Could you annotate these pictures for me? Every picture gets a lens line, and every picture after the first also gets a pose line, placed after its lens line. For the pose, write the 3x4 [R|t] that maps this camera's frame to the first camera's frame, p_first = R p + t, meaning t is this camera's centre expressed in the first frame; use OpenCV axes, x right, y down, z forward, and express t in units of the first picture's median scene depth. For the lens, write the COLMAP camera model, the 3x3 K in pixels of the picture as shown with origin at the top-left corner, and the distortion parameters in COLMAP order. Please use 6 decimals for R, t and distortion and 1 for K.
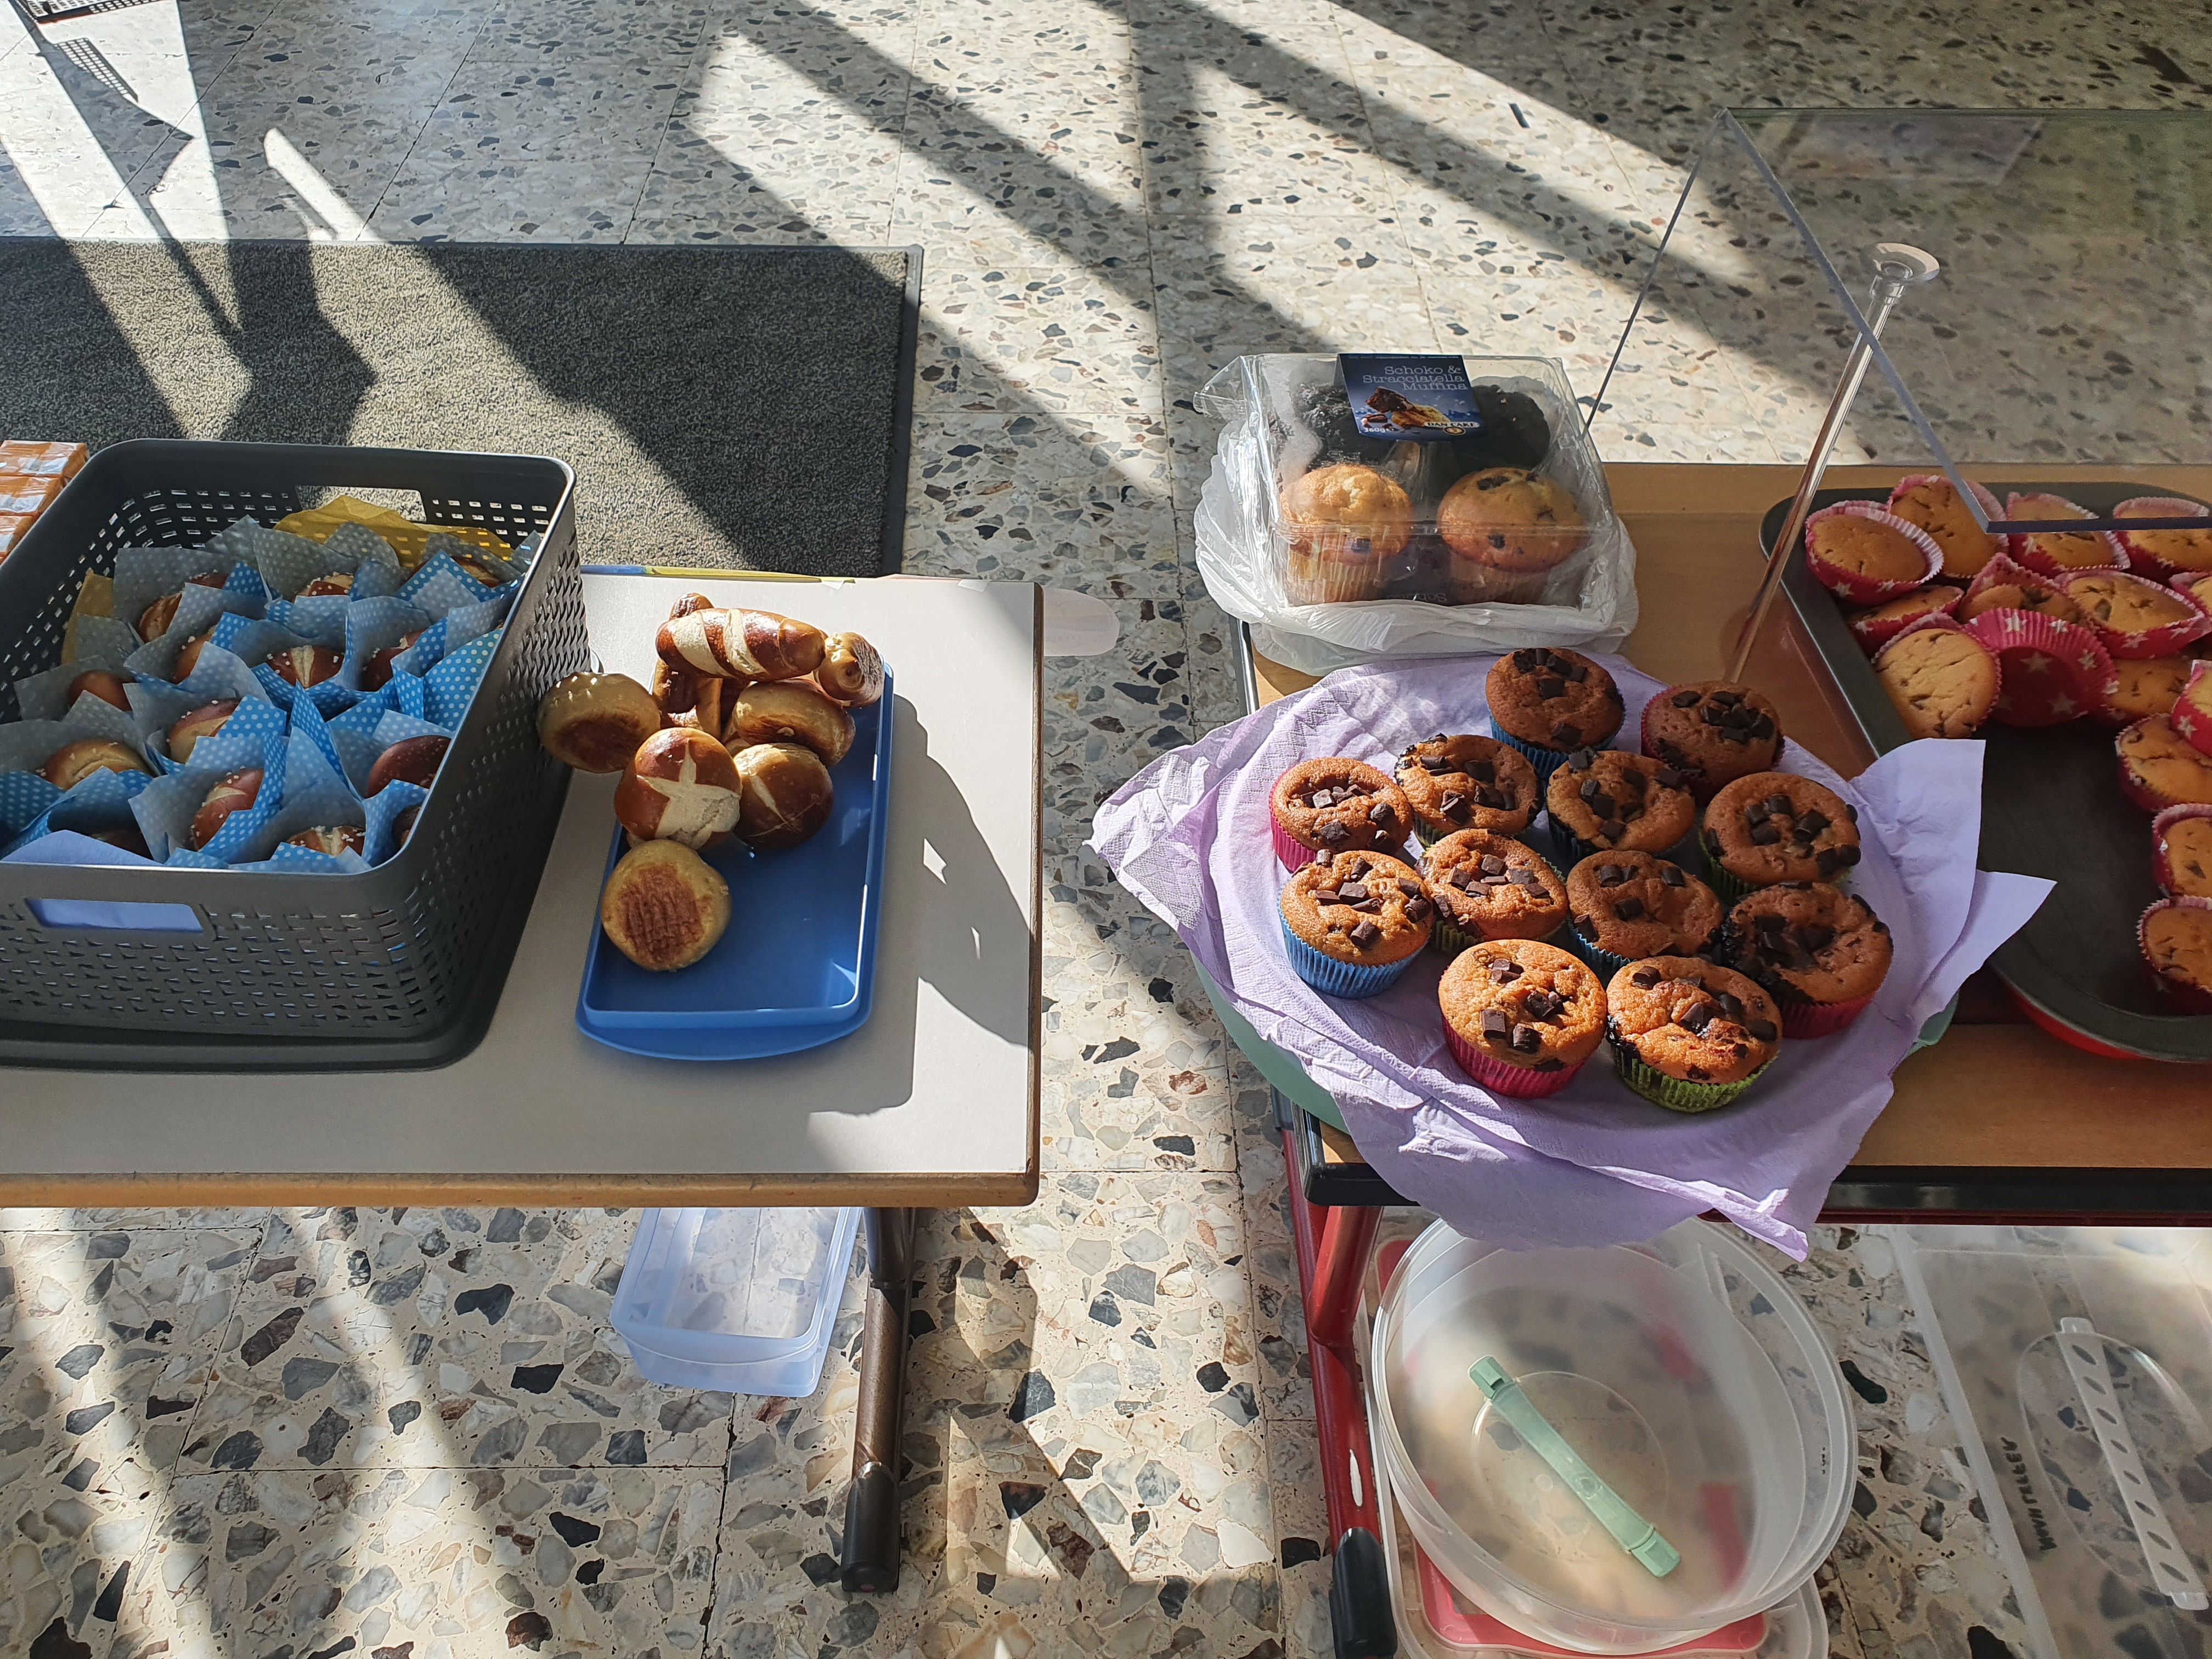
lens RADIAL K [[1679.0, 0, 1106.0], [0, 1679.0, 832.7], [0, 0, 1]] dist [0.020097, 0.005367]
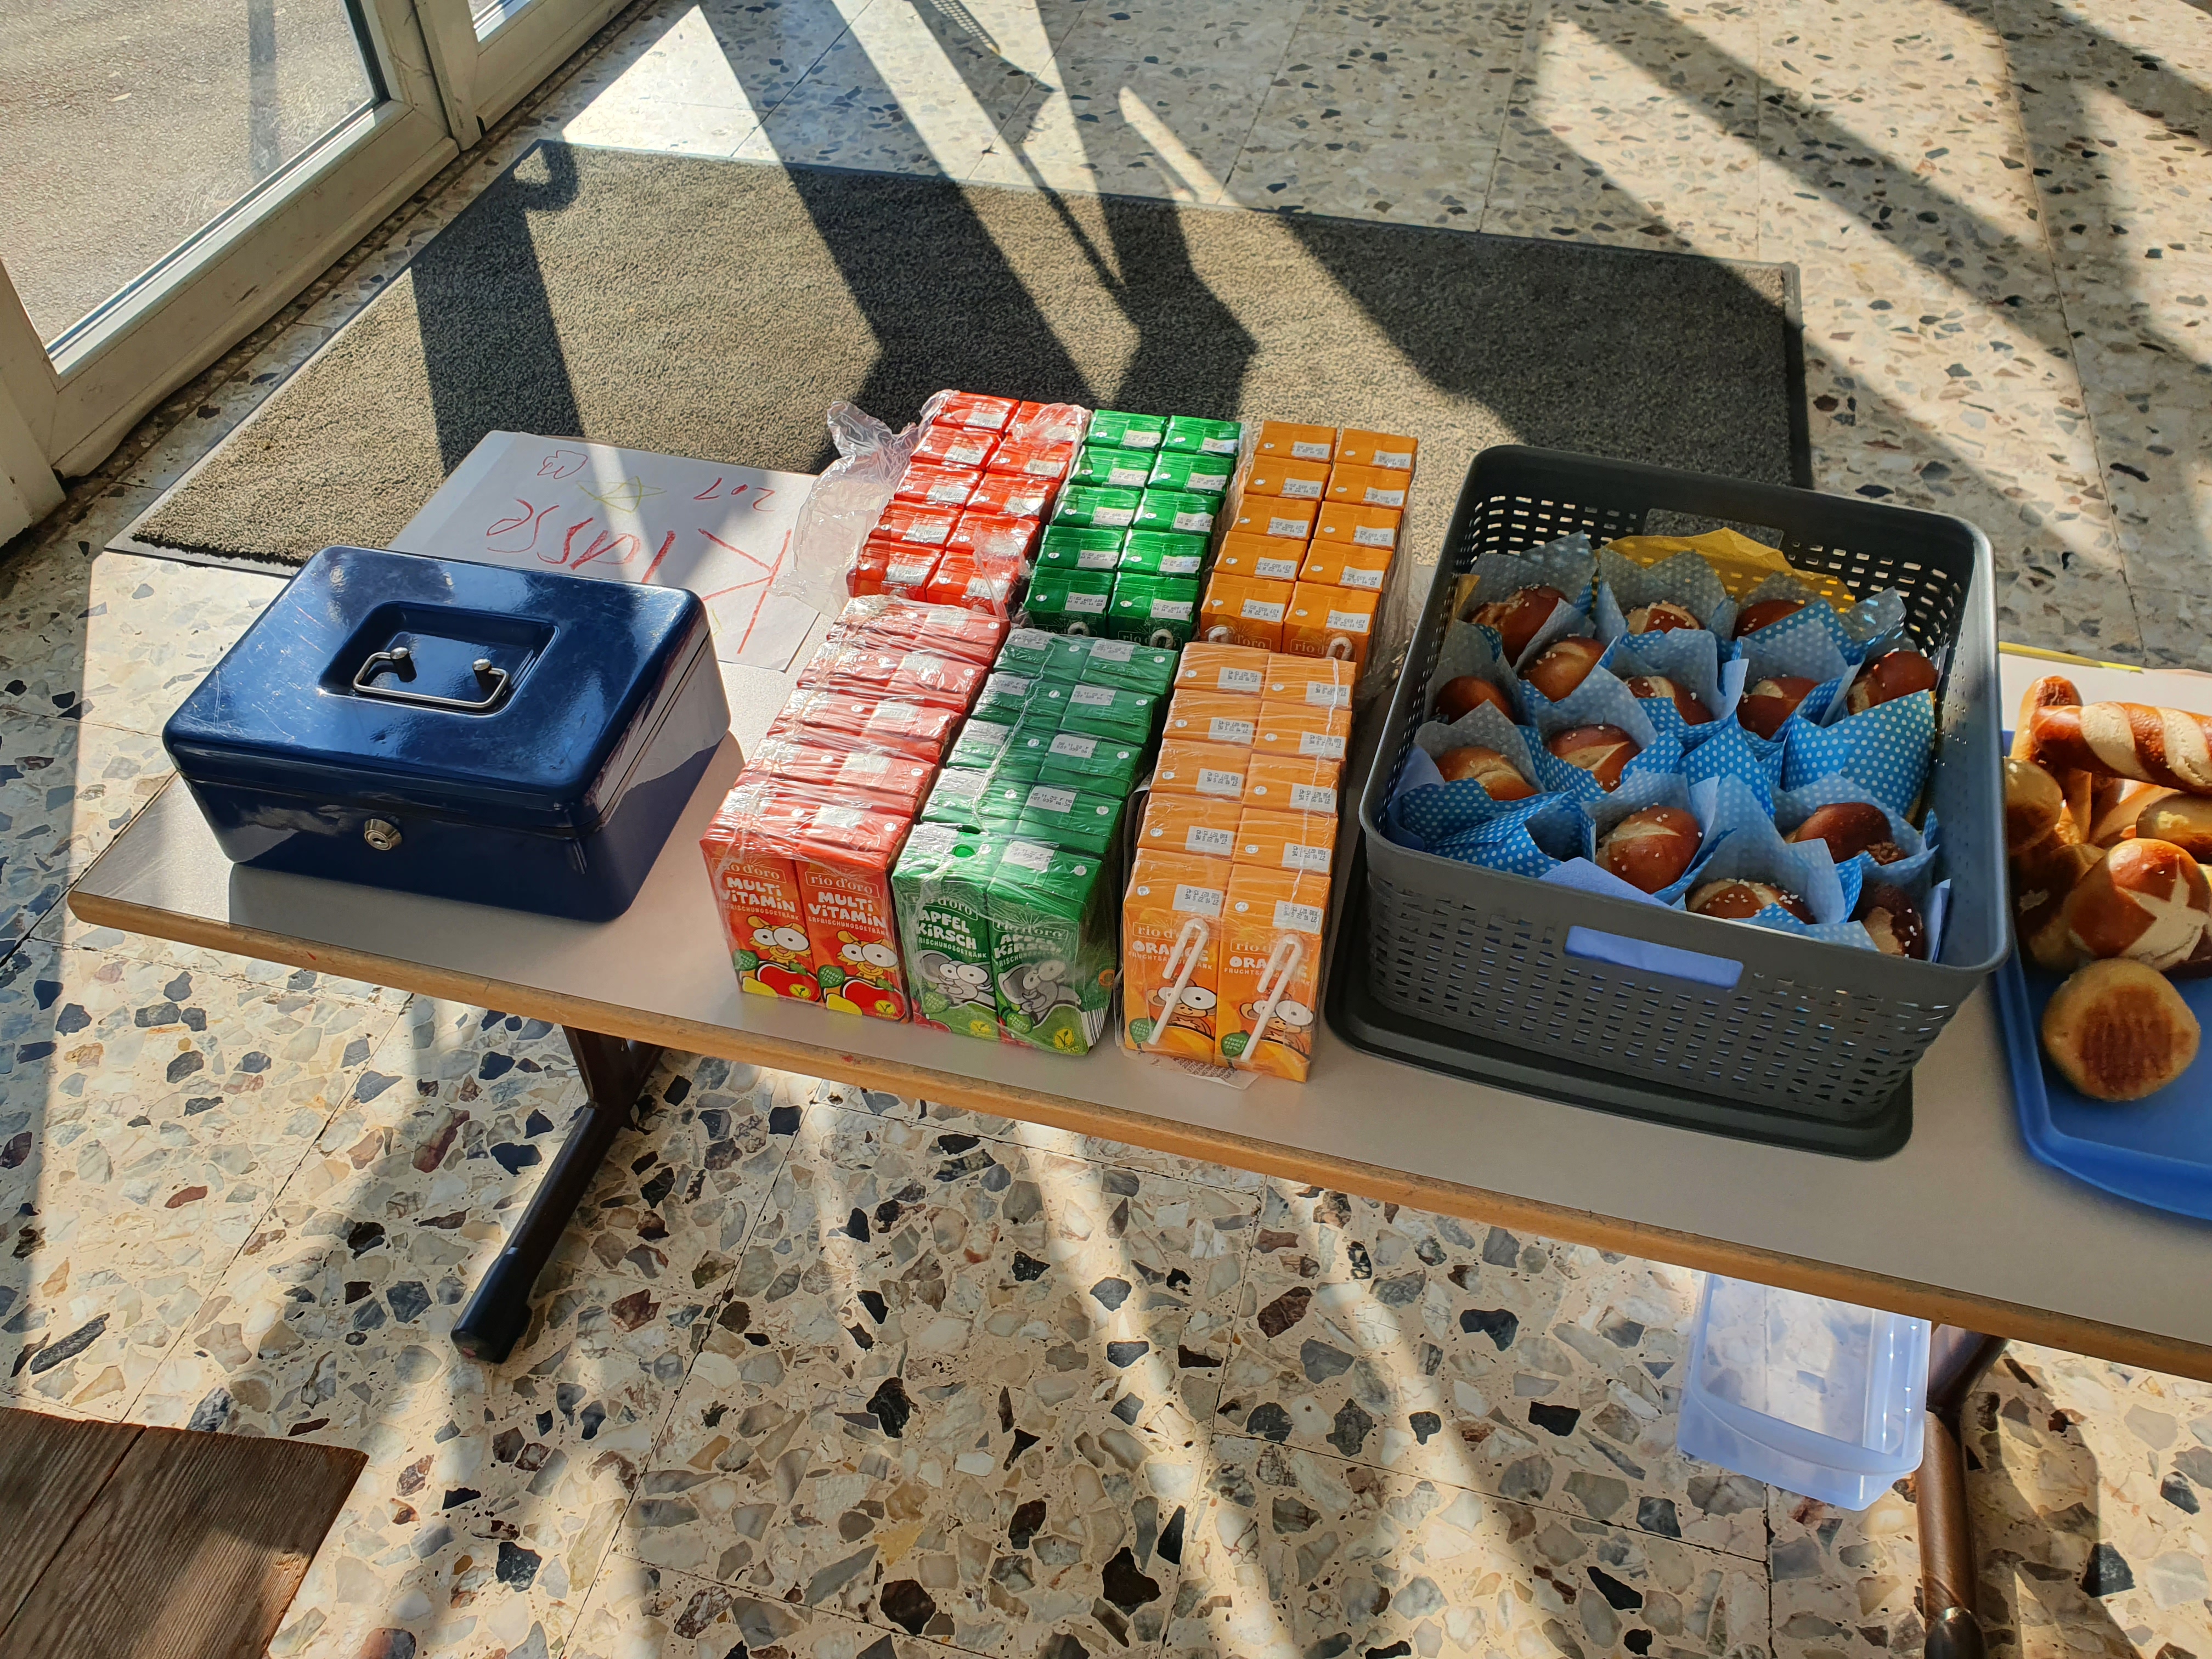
lens RADIAL K [[1679.0, 0, 1109.6], [0, 1679.0, 826.1], [0, 0, 1]] dist [0.020097, 0.005367]
pose [[0.965770, 0.168746, -0.197011, -0.422414], [-0.166022, 0.985654, 0.030383, -0.002090], [0.199312, 0.003365, 0.979930, -0.011197]]
